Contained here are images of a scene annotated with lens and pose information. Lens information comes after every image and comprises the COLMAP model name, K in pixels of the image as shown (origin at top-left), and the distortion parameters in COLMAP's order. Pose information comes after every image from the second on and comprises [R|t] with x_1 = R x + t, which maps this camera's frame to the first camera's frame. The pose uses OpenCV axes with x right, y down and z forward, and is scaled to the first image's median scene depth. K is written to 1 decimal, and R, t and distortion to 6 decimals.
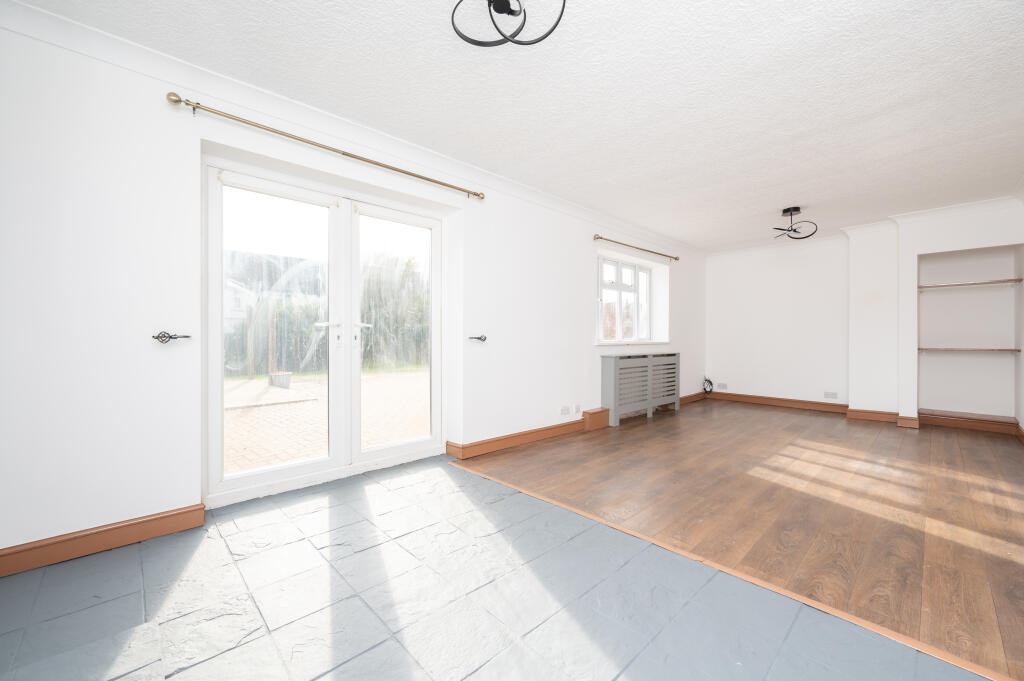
lens RADIAL K [[400.8, 0, 518.5], [0, 400.8, 340.4], [0, 0, 1]] dist [0.000247, -0.000307]
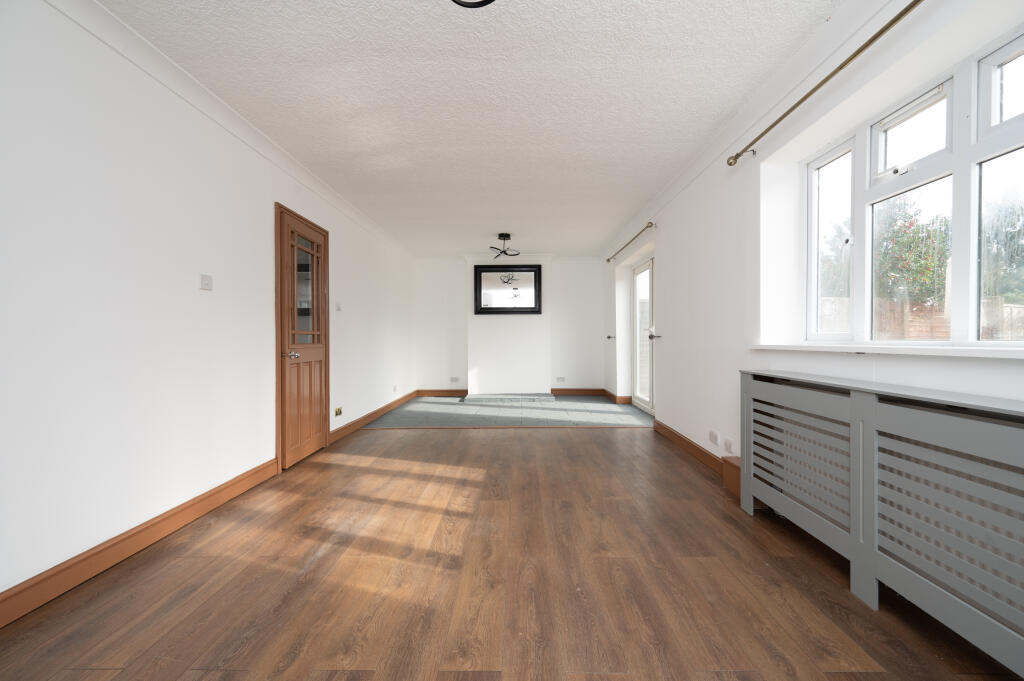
lens RADIAL K [[400.8, 0, 516.9], [0, 400.8, 341.2], [0, 0, 1]] dist [0.000247, -0.000307]
pose [[-0.697766, 0.008860, -0.716271, 1.360233], [0.002297, 0.999946, 0.010131, -0.007913], [0.716322, 0.005424, -0.697749, 1.939167]]
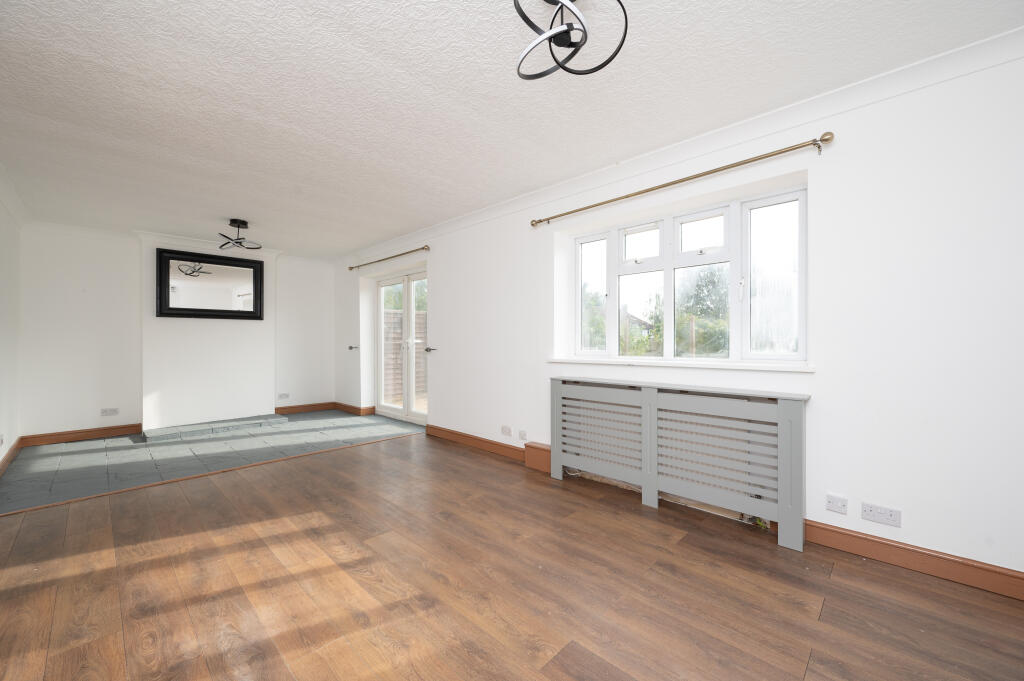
lens RADIAL K [[400.8, 0, 512.8], [0, 400.8, 338.1], [0, 0, 1]] dist [0.000247, -0.000307]
pose [[0.045459, -0.006270, -0.998947, 1.602778], [-0.001589, 0.999979, -0.006349, -0.046483], [0.998965, 0.001876, 0.045448, 1.511571]]
